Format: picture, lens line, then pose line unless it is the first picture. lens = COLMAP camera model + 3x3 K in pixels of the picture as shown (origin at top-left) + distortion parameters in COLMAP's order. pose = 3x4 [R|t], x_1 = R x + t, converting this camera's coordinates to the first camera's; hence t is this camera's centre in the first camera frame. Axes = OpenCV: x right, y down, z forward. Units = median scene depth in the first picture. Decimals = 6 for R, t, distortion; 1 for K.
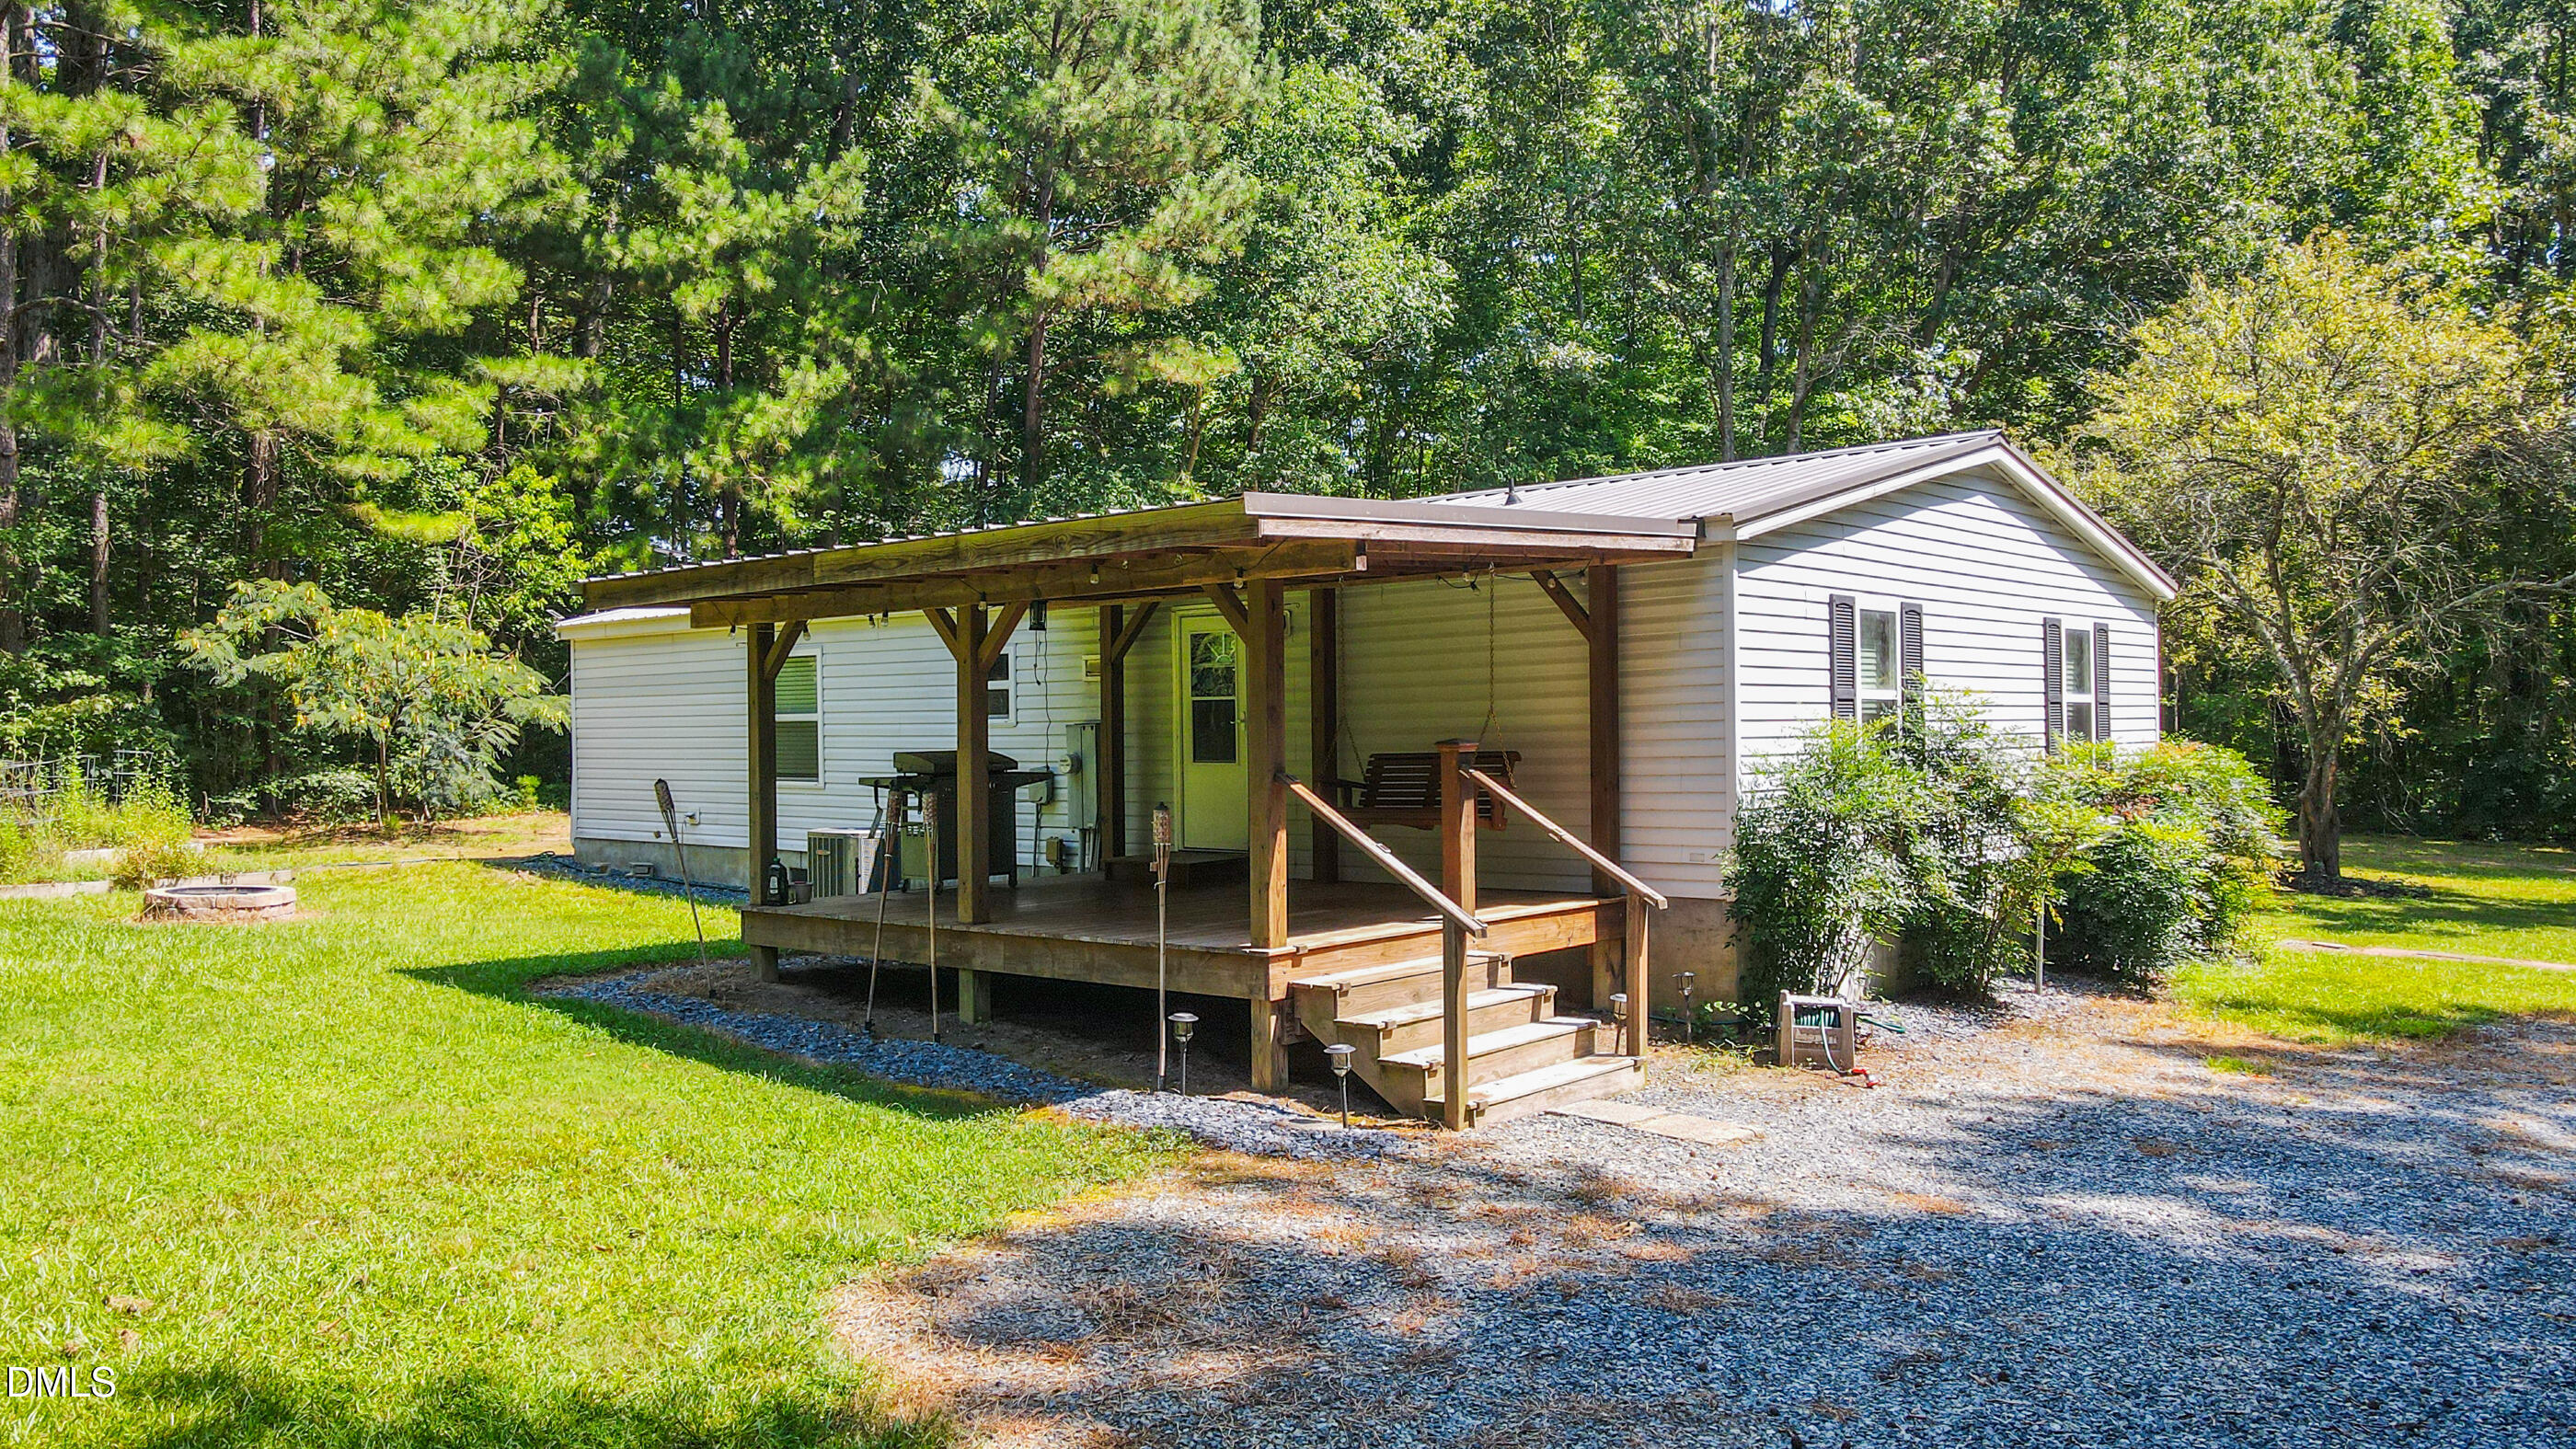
lens RADIAL K [[1824.1, 0, 1288.0], [0, 1824.1, 724.5], [0, 0, 1]] dist [0.009925, 0.004912]
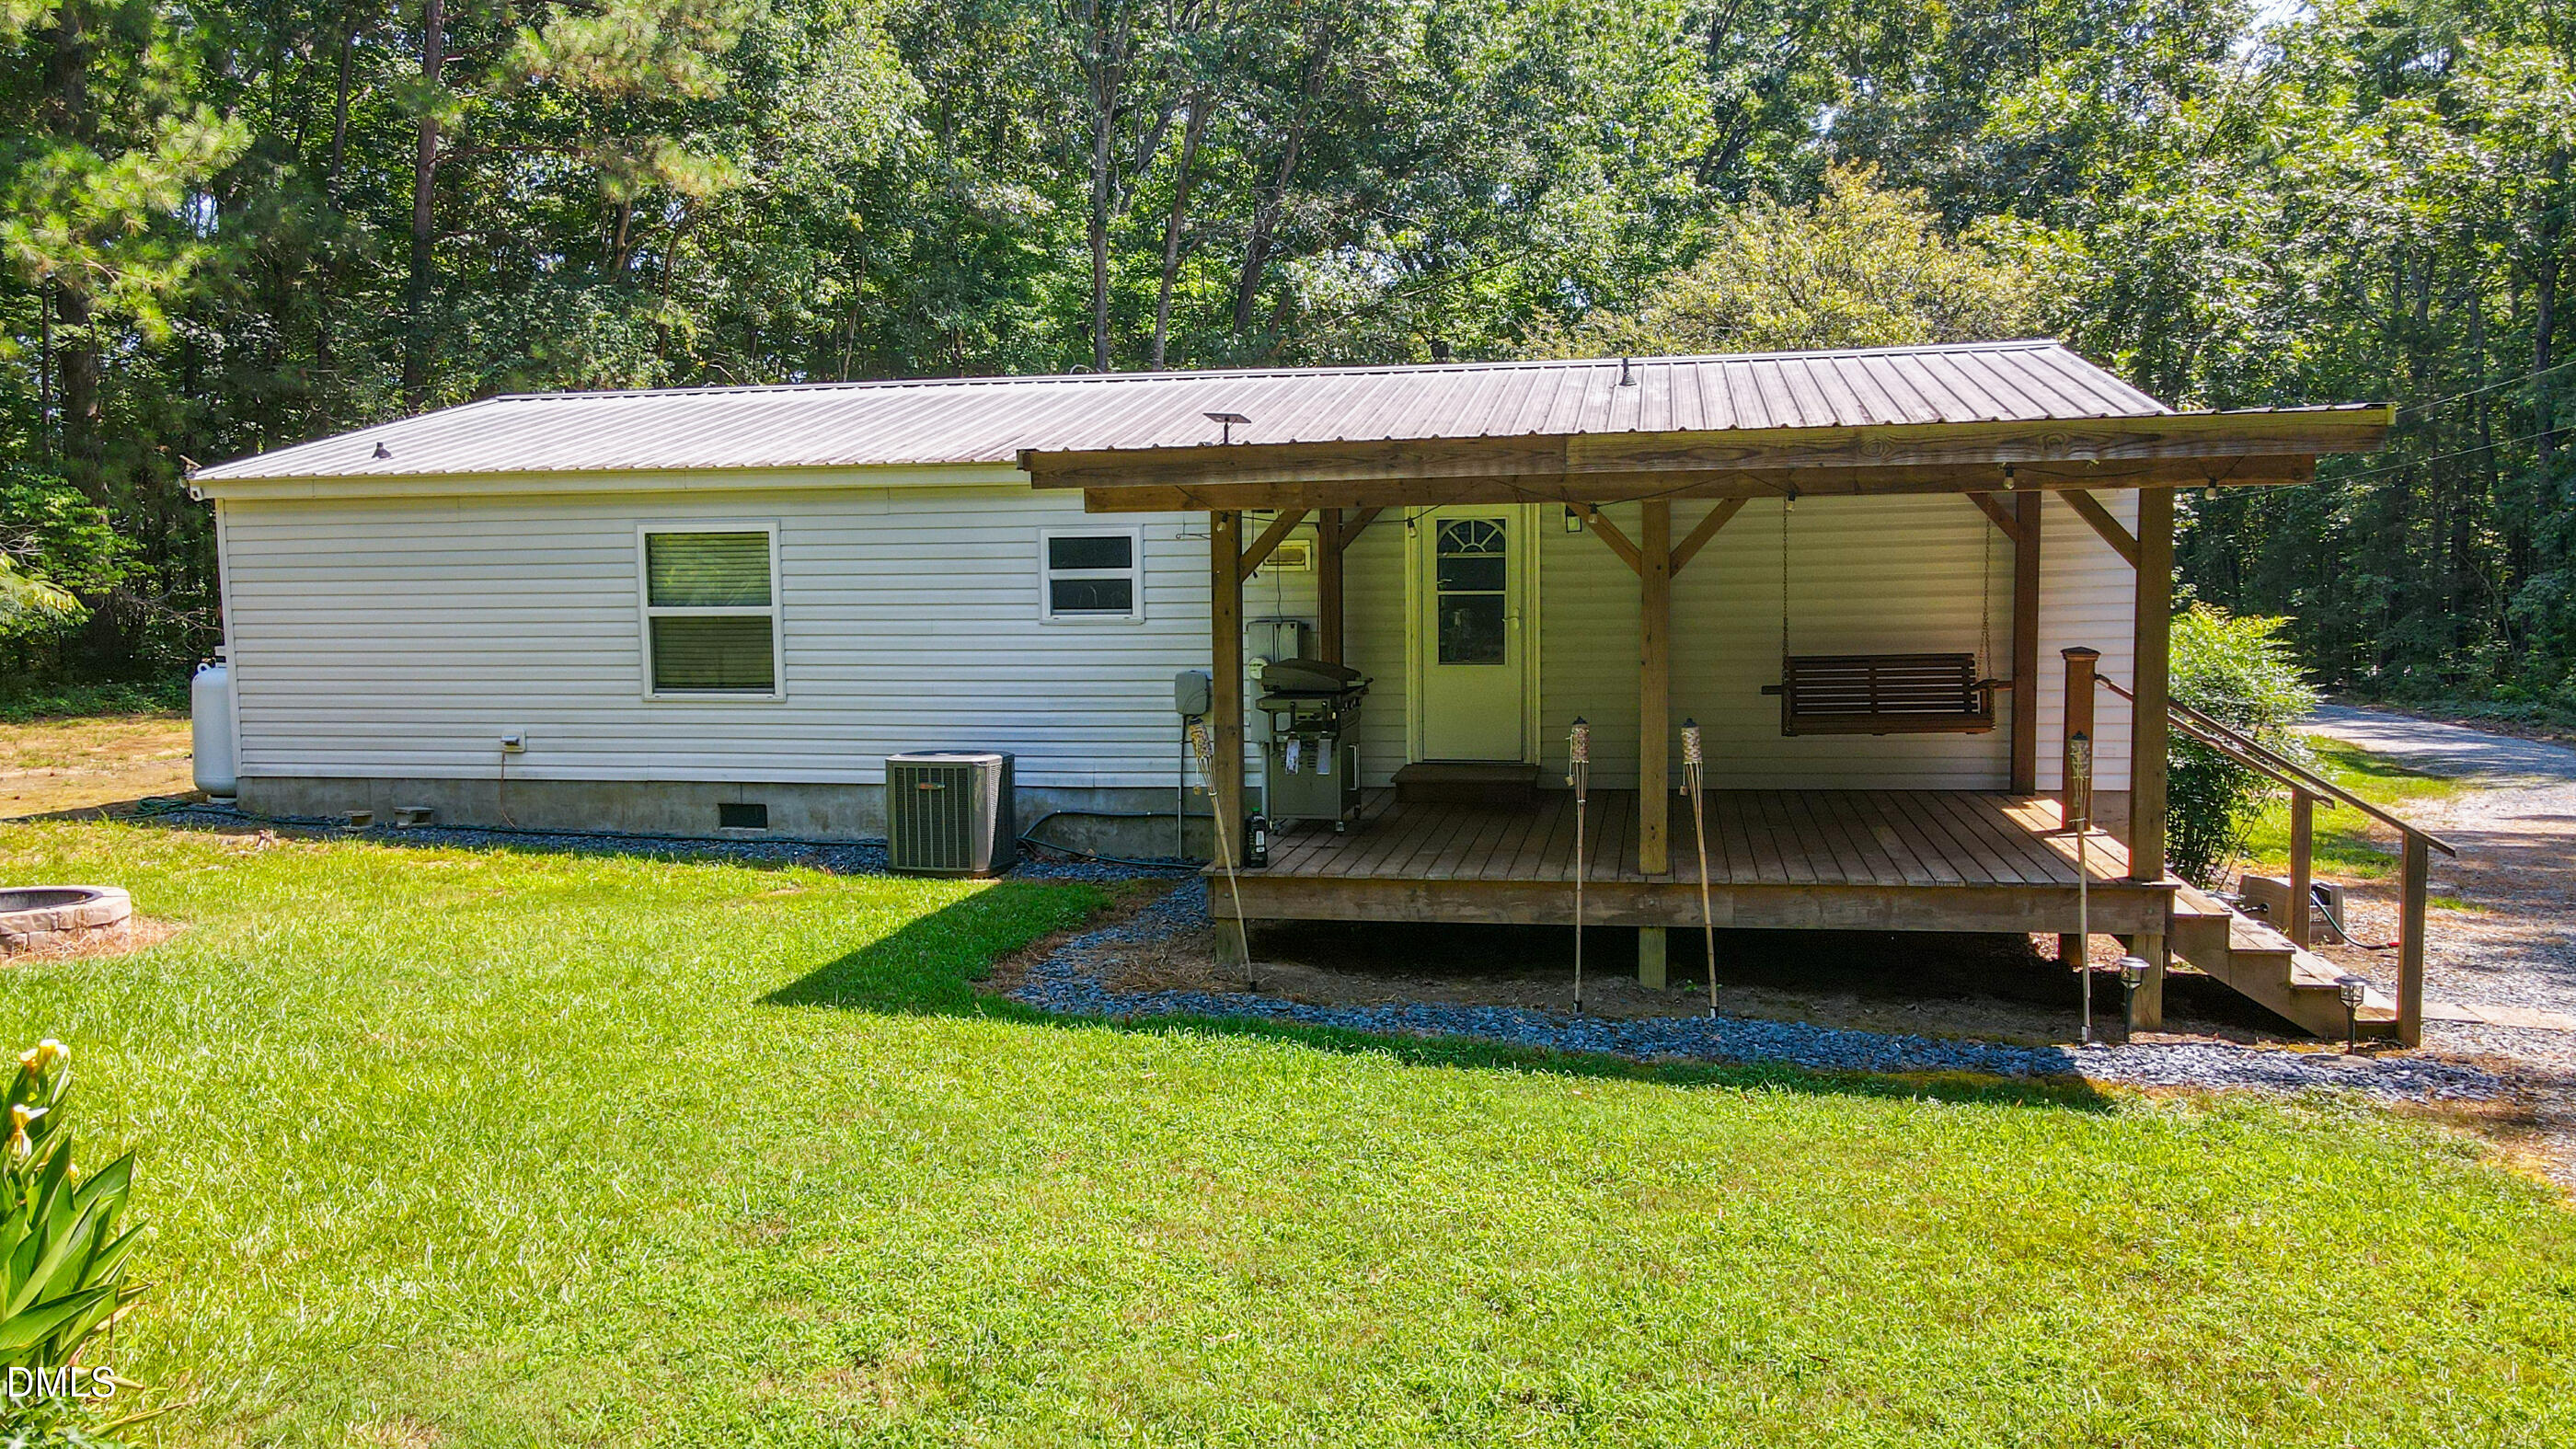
lens RADIAL K [[1824.1, 0, 1288.0], [0, 1824.1, 724.5], [0, 0, 1]] dist [0.009925, 0.004912]
pose [[0.871996, -0.043167, 0.487607, -0.377812], [0.003080, 0.996568, 0.082716, -0.016552], [-0.489504, -0.070626, 0.869136, 0.175034]]
